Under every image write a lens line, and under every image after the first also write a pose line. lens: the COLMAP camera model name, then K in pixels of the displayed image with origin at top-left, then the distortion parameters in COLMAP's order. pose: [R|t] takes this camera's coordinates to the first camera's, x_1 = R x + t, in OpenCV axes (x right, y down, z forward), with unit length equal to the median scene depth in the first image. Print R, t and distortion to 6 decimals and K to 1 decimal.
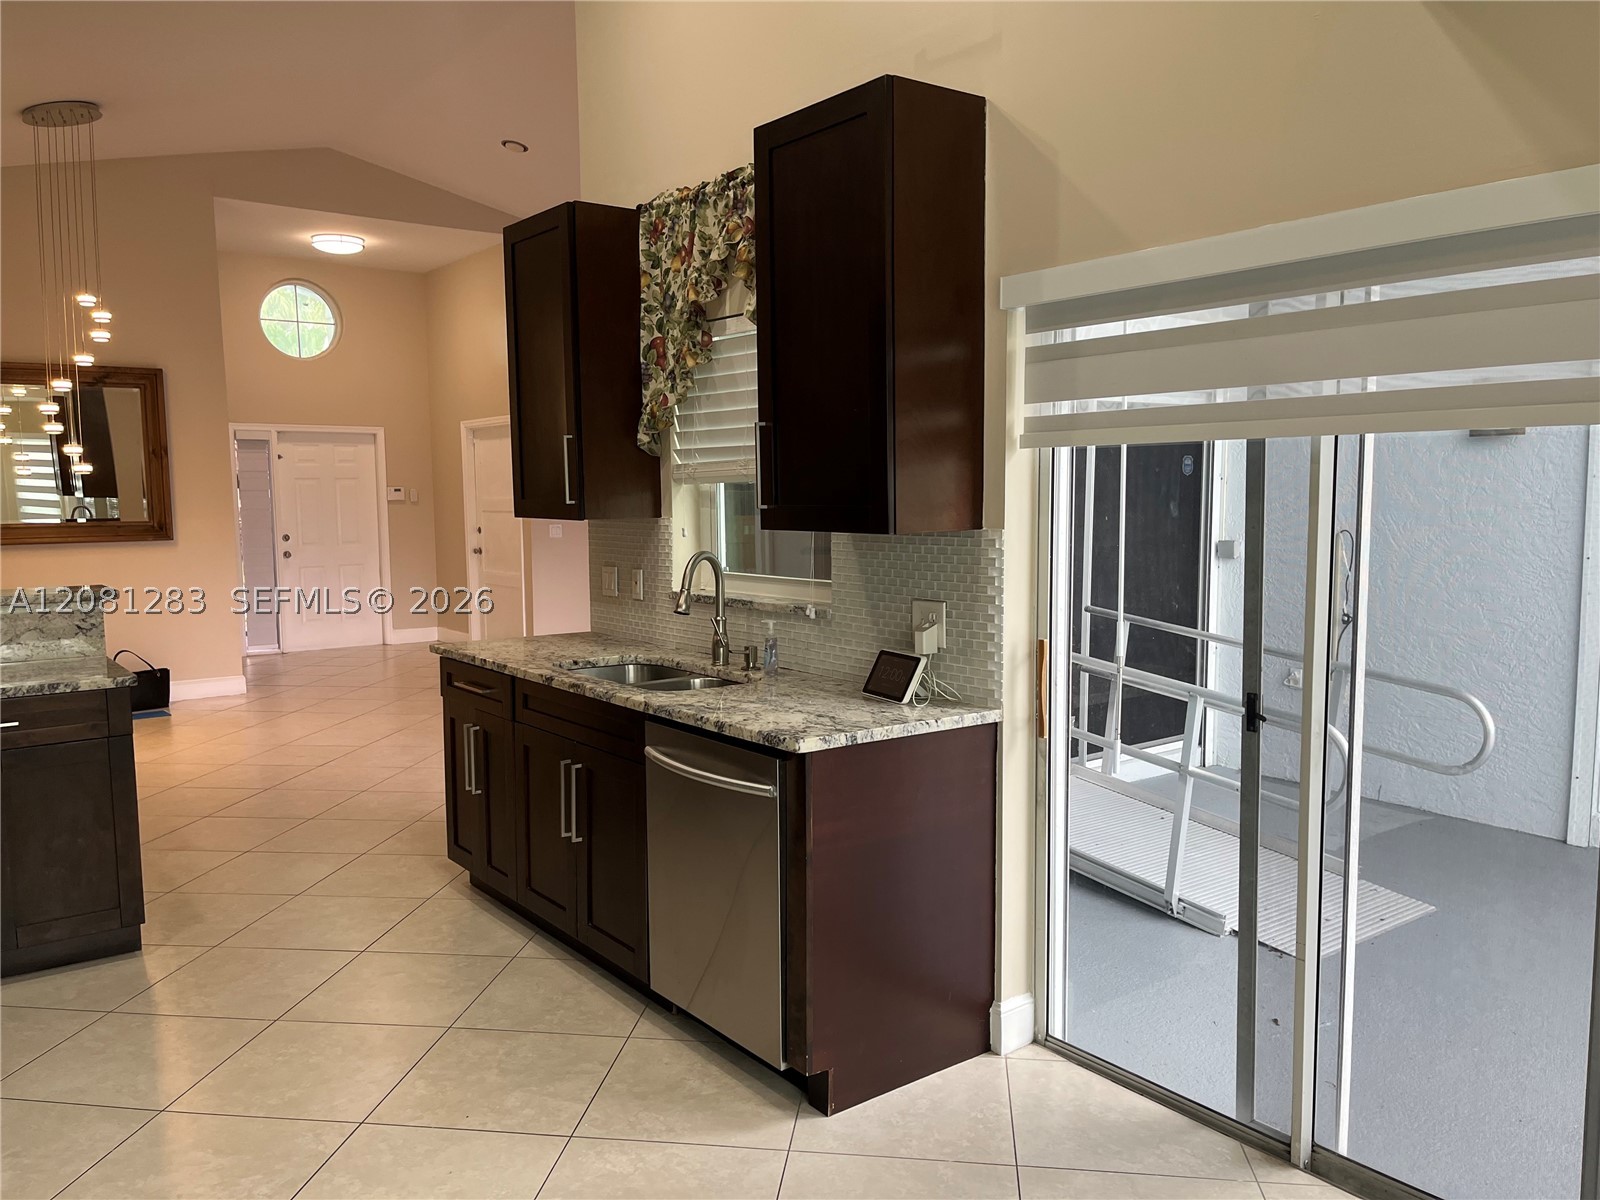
lens RADIAL K [[1230.9, 0, 800.0], [0, 1230.9, 600.0], [0, 0, 1]] dist [0.102190, -0.124103]
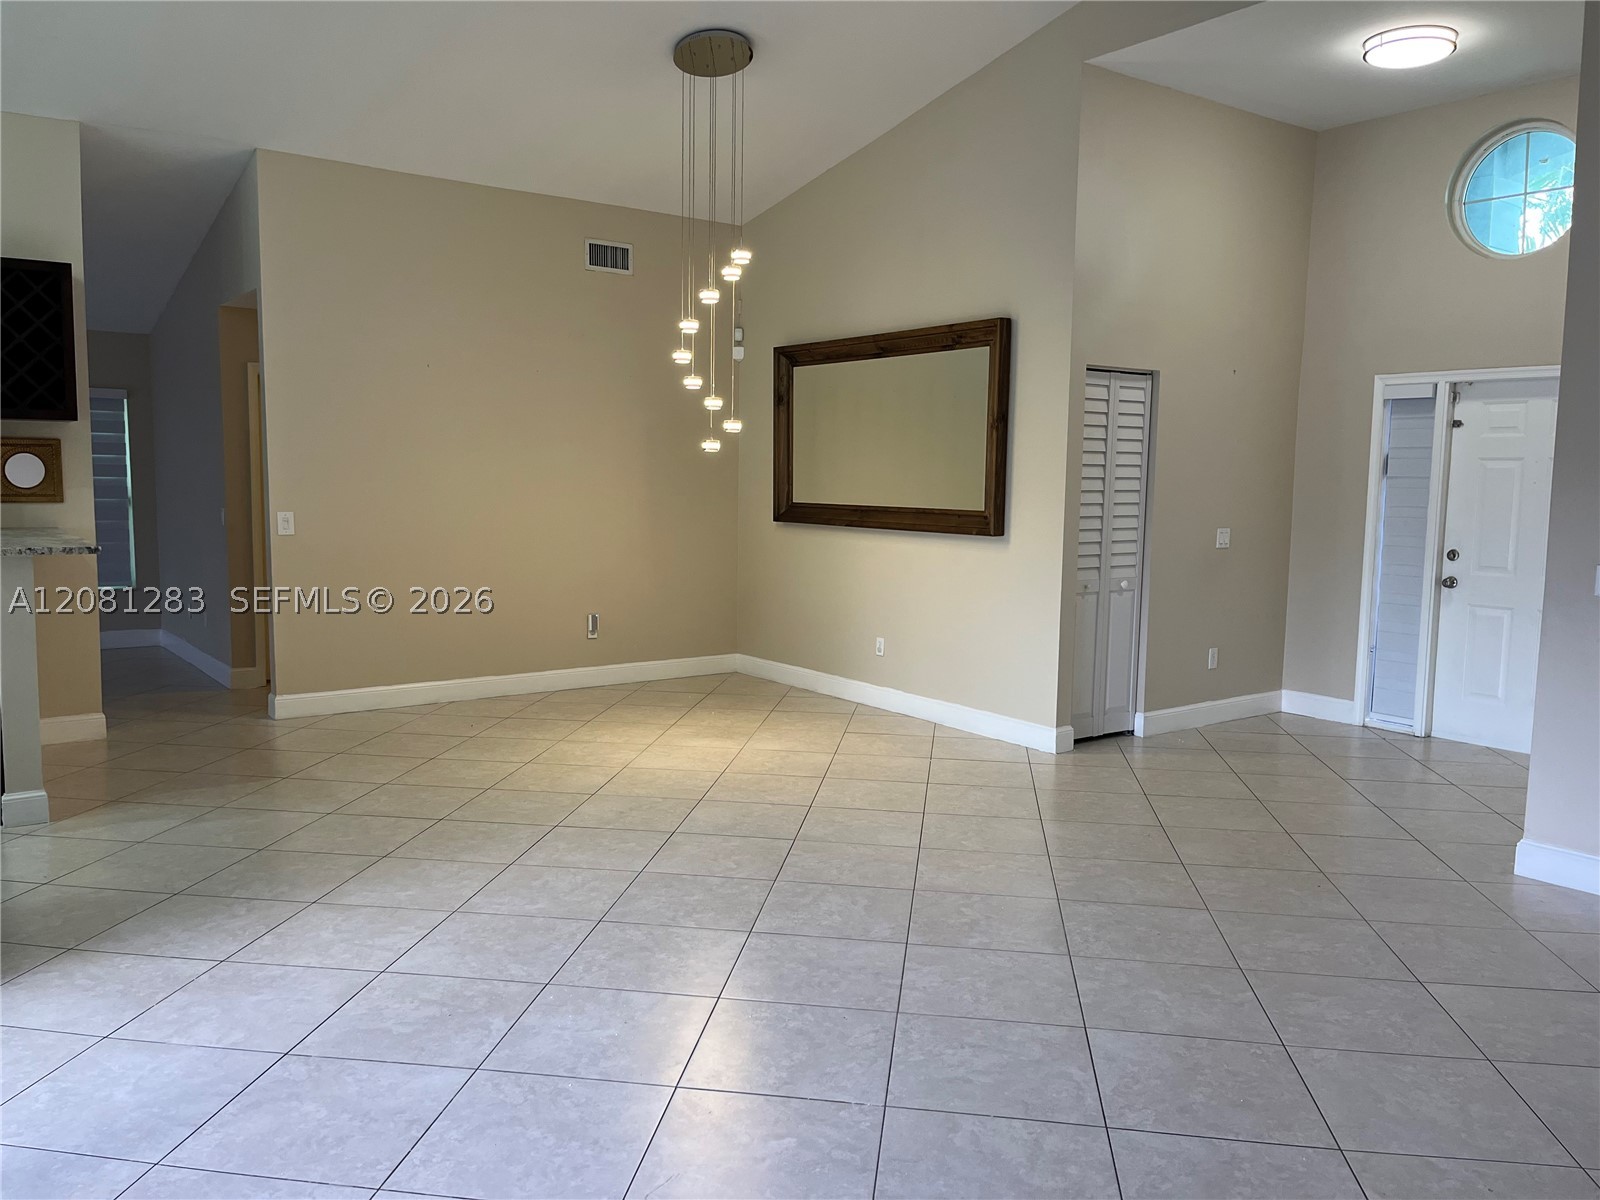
lens RADIAL K [[1230.9, 0, 800.0], [0, 1230.9, 600.0], [0, 0, 1]] dist [0.102190, -0.124103]
pose [[-0.026902, 0.114114, -0.993103, 0.351227], [-0.105068, 0.987637, 0.116332, -0.107370], [0.994101, 0.107473, -0.014580, 1.112728]]
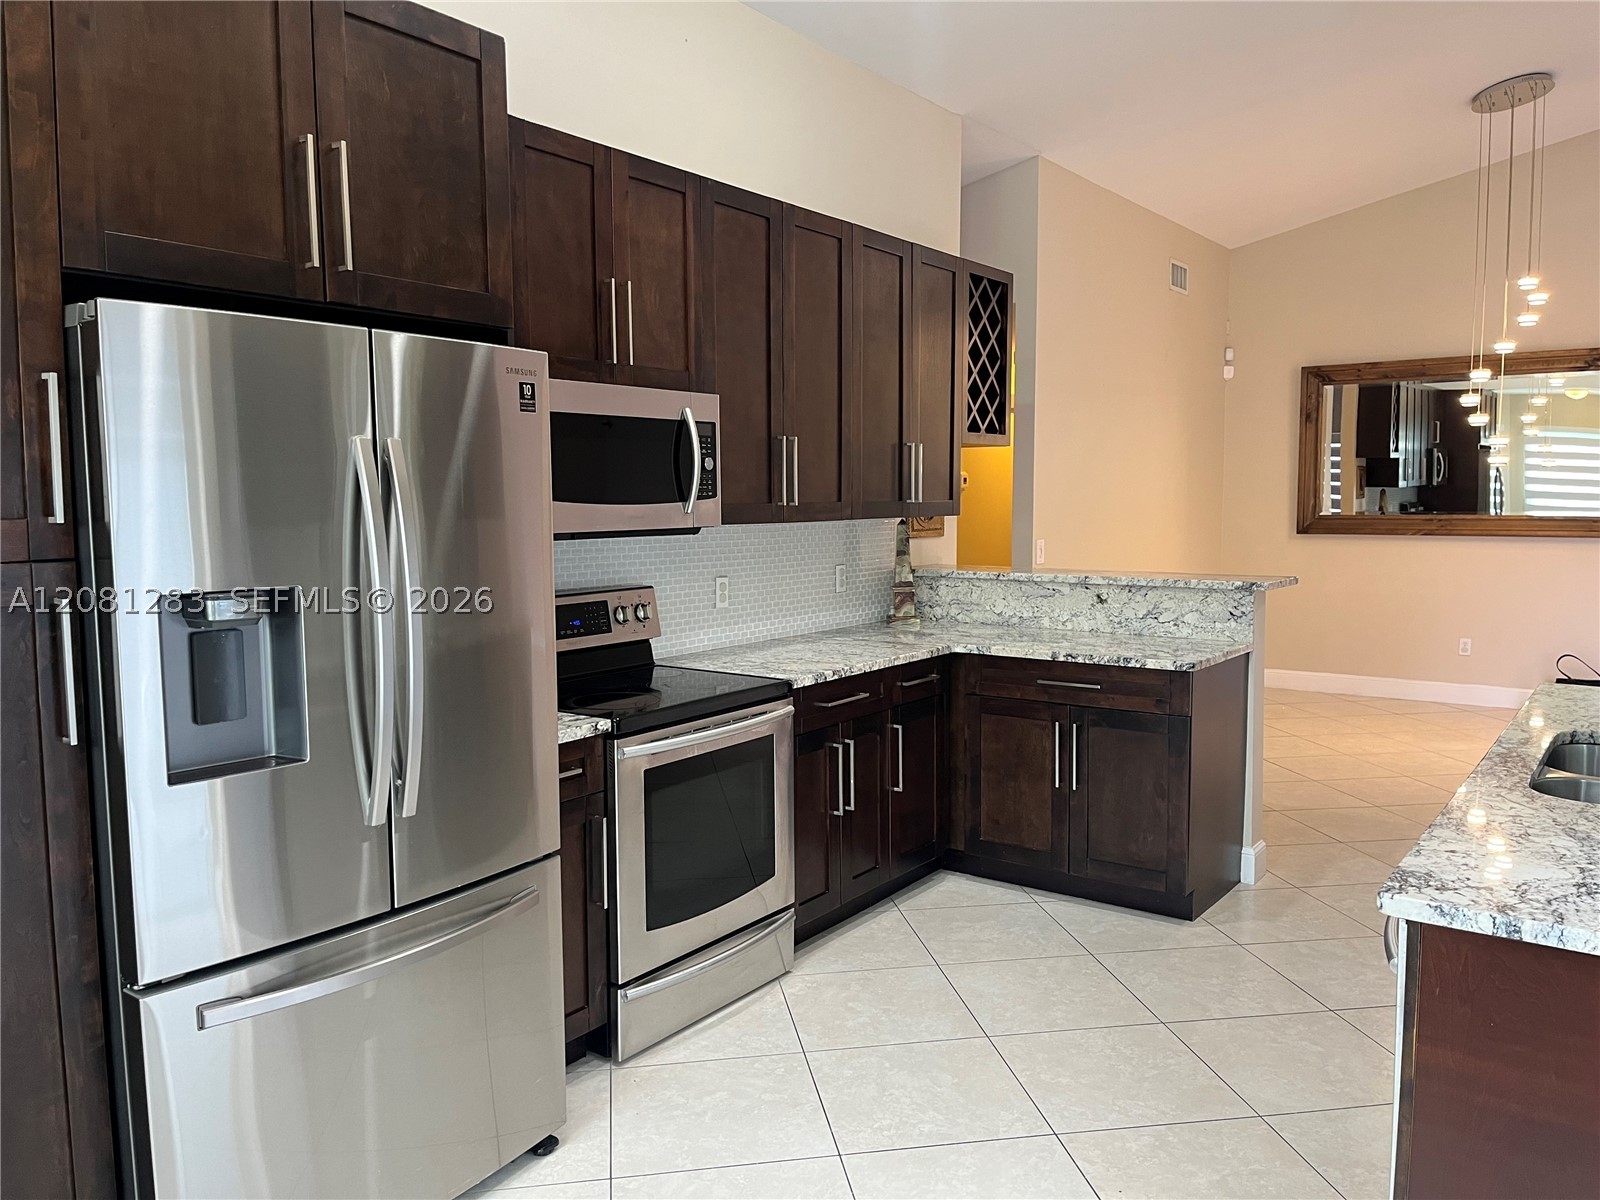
lens RADIAL K [[1230.9, 0, 800.0], [0, 1230.9, 600.0], [0, 0, 1]] dist [0.102190, -0.124103]
pose [[0.280346, 0.094857, -0.955201, 0.215036], [-0.085810, 0.993598, 0.073486, -0.023389], [0.956056, 0.061364, 0.286691, 0.220796]]
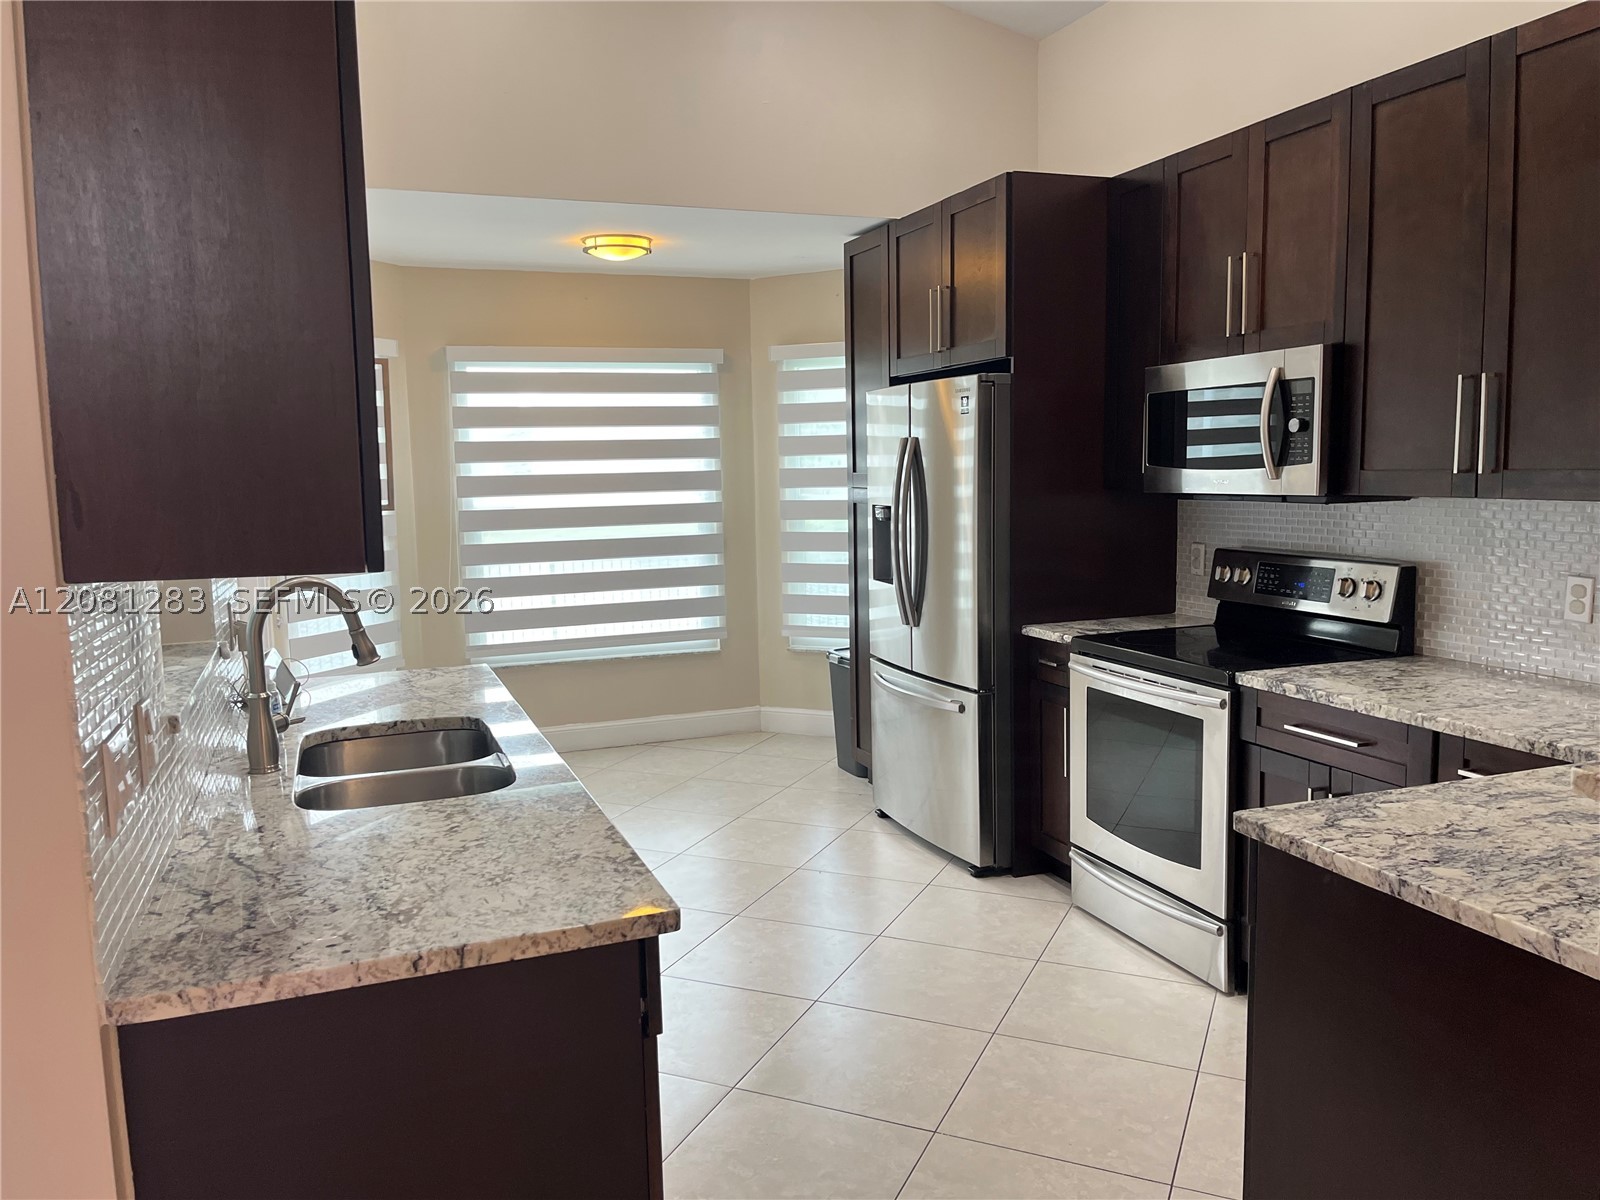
lens RADIAL K [[1230.9, 0, 800.0], [0, 1230.9, 600.0], [0, 0, 1]] dist [0.102190, -0.124103]
pose [[-0.953267, -0.006383, 0.302063, -0.283943], [0.055125, 0.979320, 0.194661, -0.078296], [-0.297059, 0.202215, -0.933201, 0.865558]]
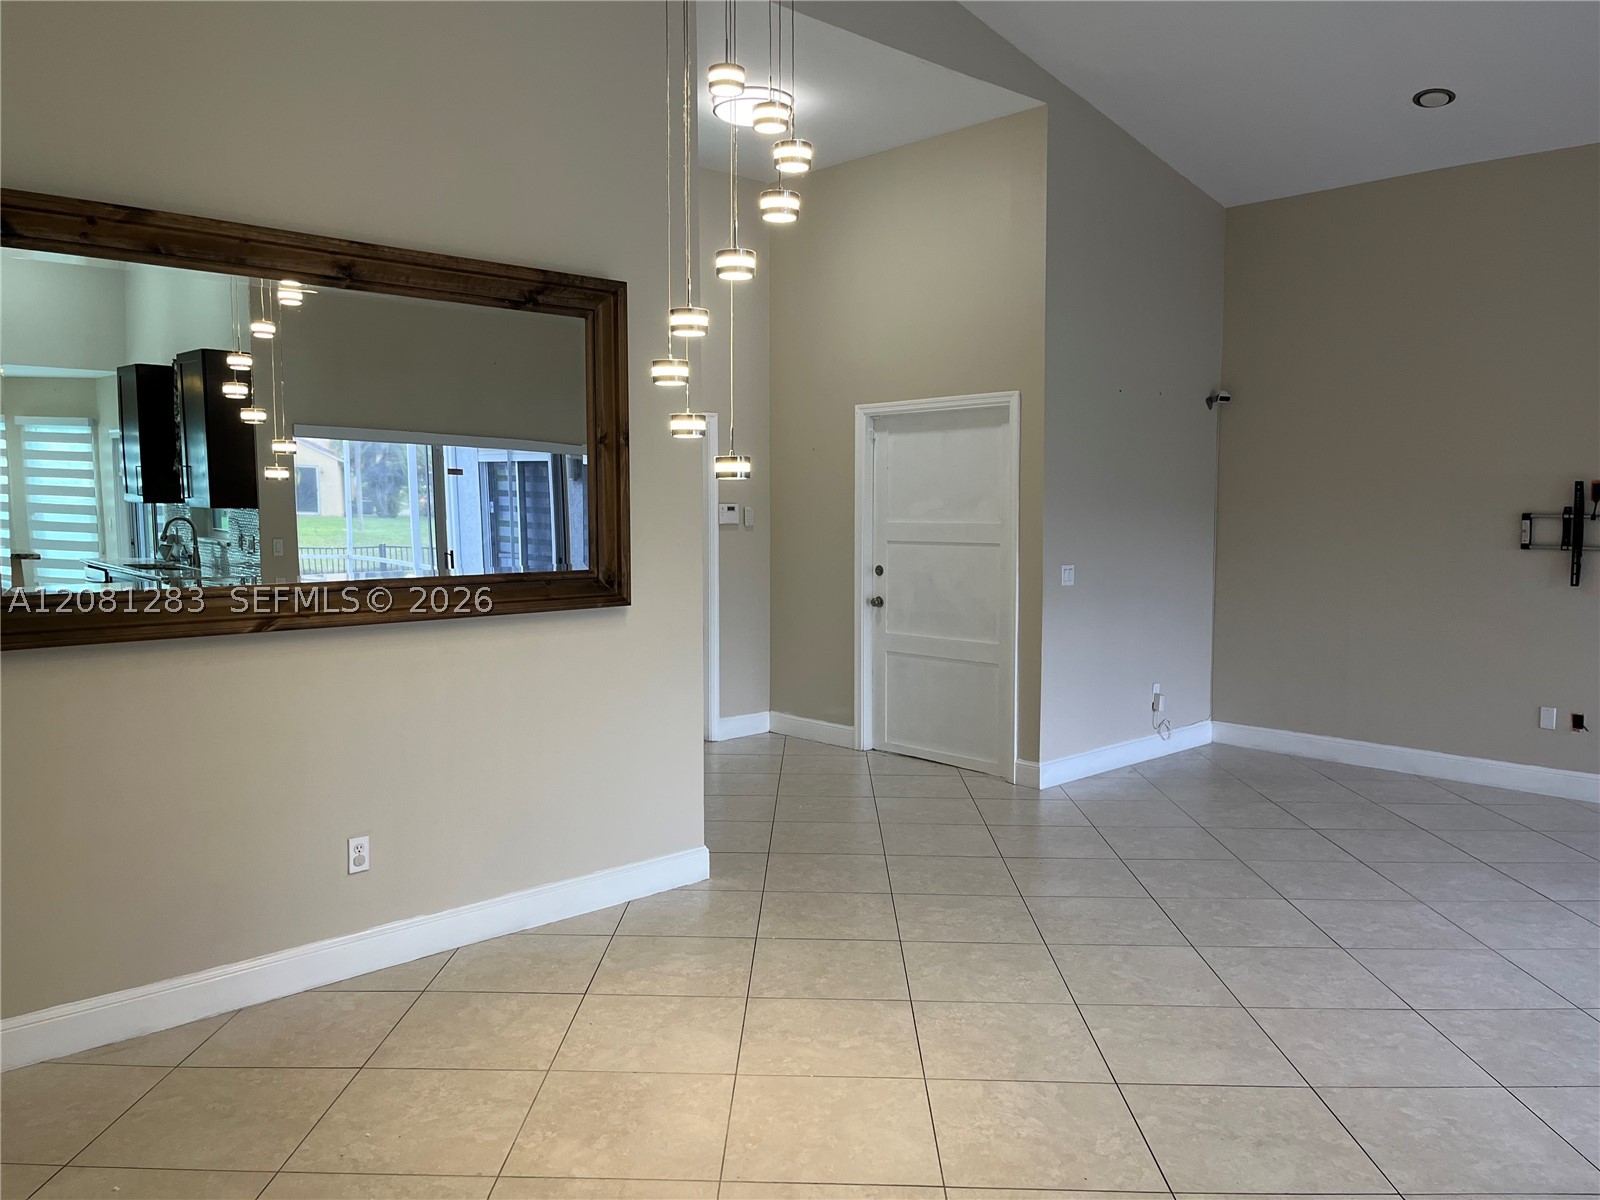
lens RADIAL K [[1297.3, 0, 800.0], [0, 1297.3, 600.0], [0, 0, 1]] dist [0.103190, -0.199361]
pose [[0.994987, 0.001304, 0.099994, -0.623564], [0.001221, 0.999682, -0.025187, -0.044821], [-0.099995, 0.025183, 0.994669, 0.541539]]
